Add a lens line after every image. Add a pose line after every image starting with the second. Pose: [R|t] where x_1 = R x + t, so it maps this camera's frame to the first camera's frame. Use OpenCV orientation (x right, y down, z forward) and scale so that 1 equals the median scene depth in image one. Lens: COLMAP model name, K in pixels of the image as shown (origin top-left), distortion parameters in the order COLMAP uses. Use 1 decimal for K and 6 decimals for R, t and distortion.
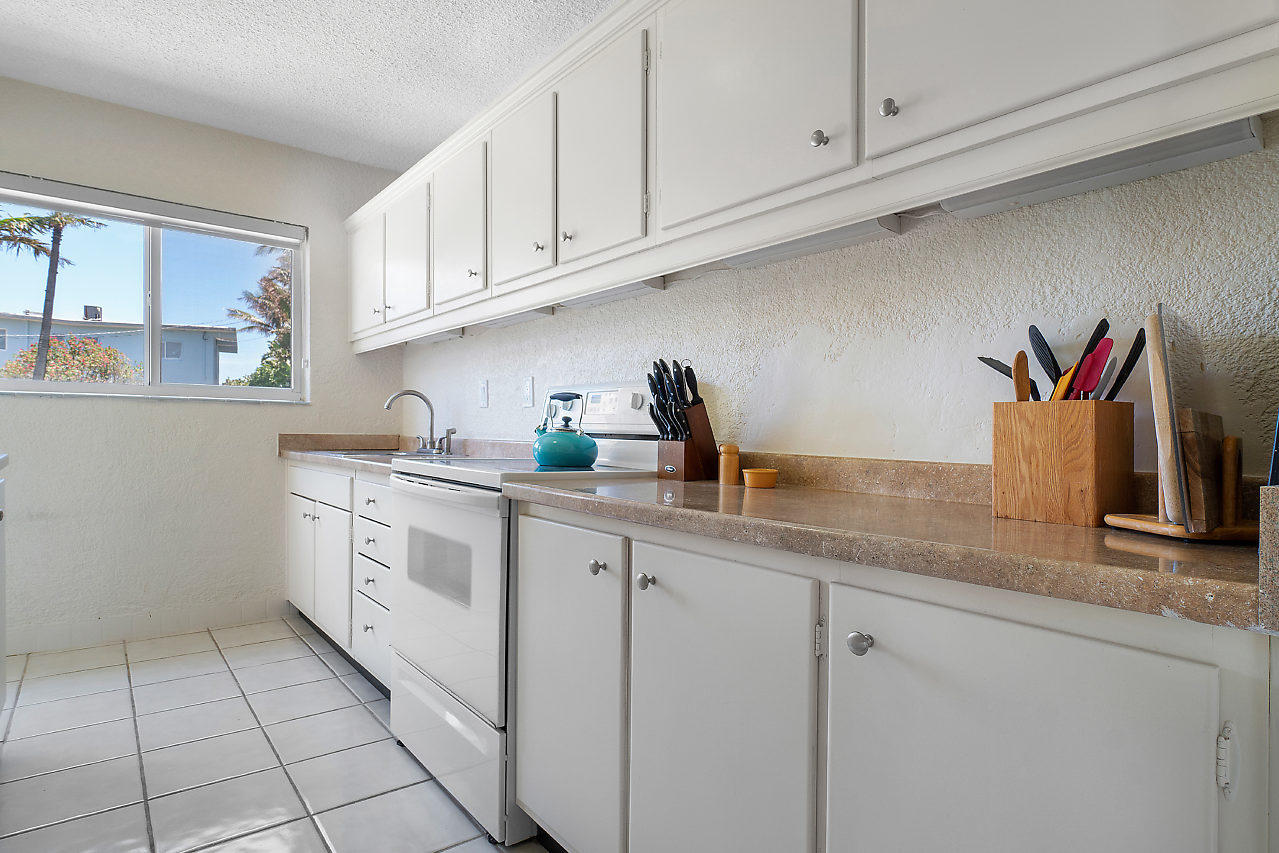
lens RADIAL K [[684.6, 0, 623.1], [0, 684.6, 442.5], [0, 0, 1]] dist [-0.002170, 0.001044]
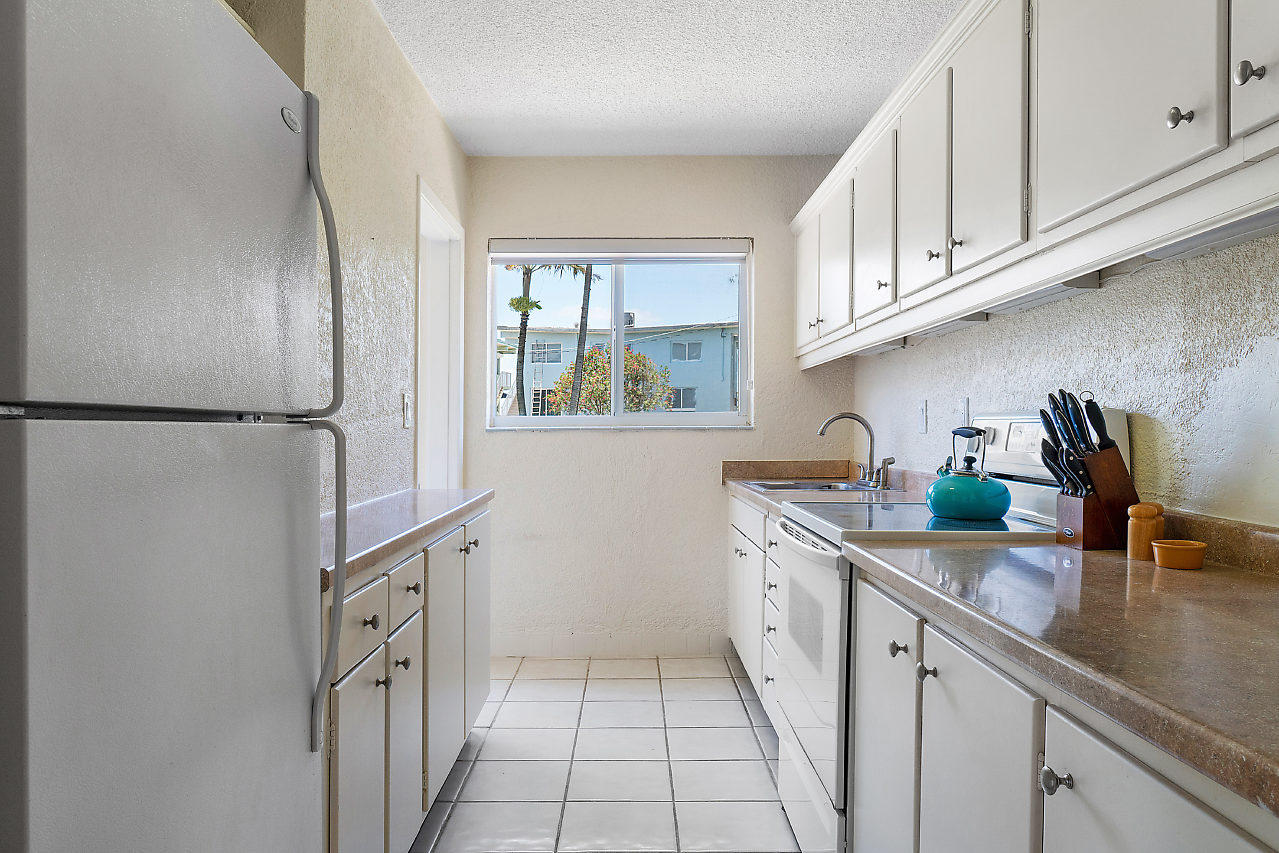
lens RADIAL K [[878.9, 0, 642.2], [0, 878.9, 427.9], [0, 0, 1]] dist [-0.007100, 0.007034]
pose [[0.797872, -0.019981, -0.602496, 0.238537], [0.007124, 0.999693, -0.023720, -0.049800], [0.602785, 0.014633, 0.797770, -0.076353]]
